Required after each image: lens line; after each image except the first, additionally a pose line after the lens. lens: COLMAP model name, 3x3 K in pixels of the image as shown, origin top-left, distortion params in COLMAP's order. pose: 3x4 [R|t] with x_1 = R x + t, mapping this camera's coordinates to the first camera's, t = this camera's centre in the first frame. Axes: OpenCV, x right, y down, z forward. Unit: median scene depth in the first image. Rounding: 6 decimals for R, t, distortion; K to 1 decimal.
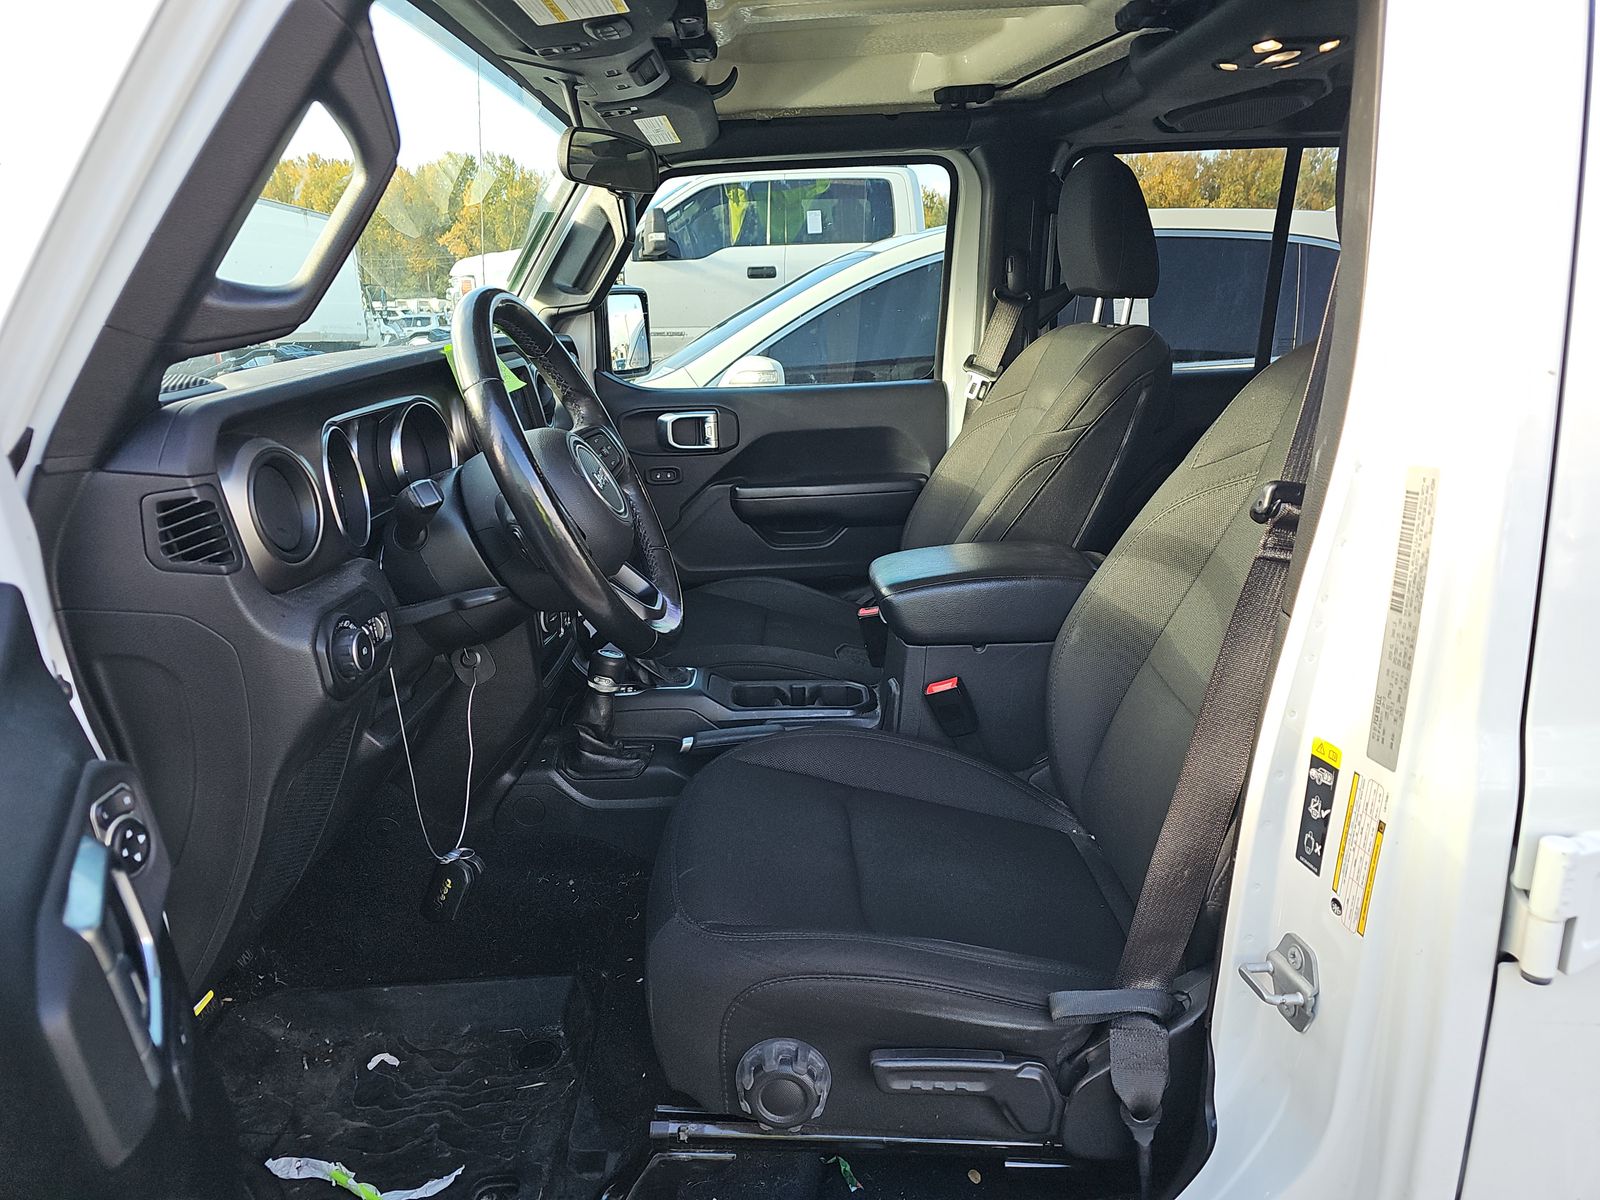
lens RADIAL K [[1065.0, 0, 800.0], [0, 1065.0, 600.0], [0, 0, 1]] dist [0.002066, 0.000798]
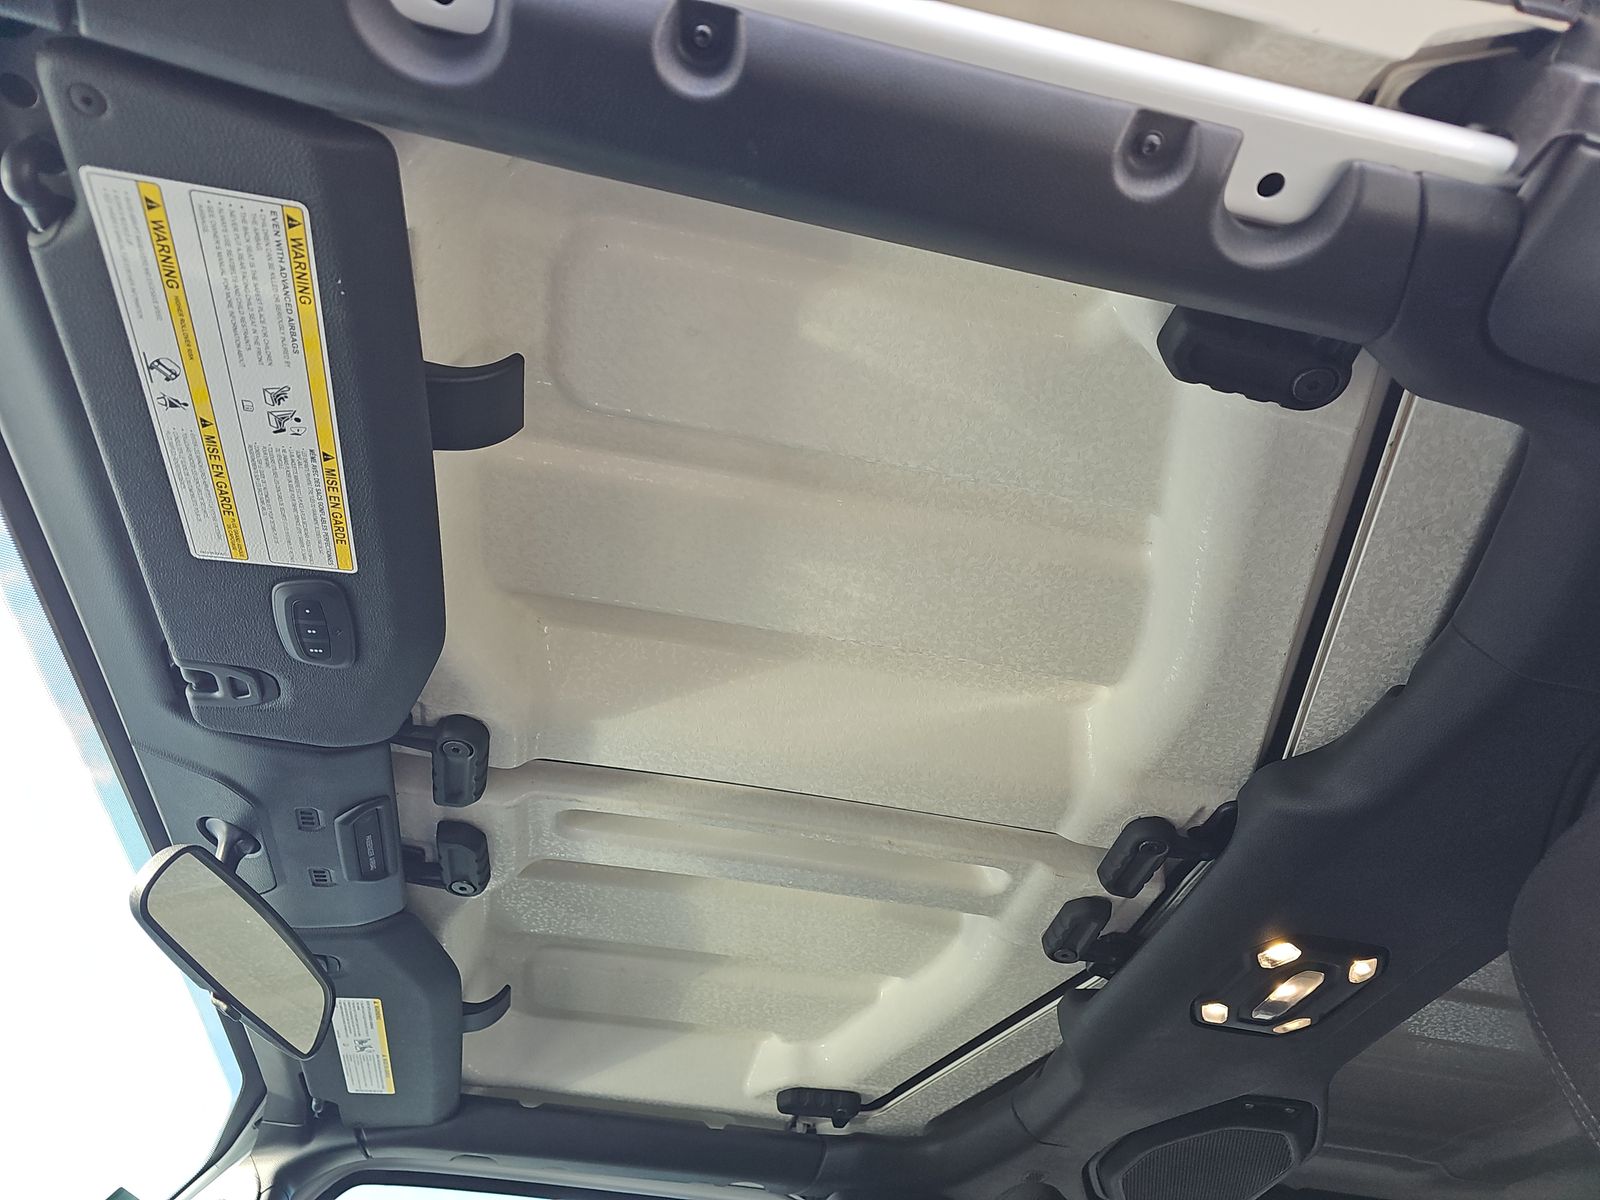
lens RADIAL K [[1065.0, 0, 800.0], [0, 1065.0, 600.0], [0, 0, 1]] dist [0.002066, 0.000798]
pose [[0.978242, 0.191468, 0.079889, 0.020853], [-0.019110, 0.466591, -0.884267, -0.001068], [-0.206584, 0.863501, 0.460098, 0.386960]]
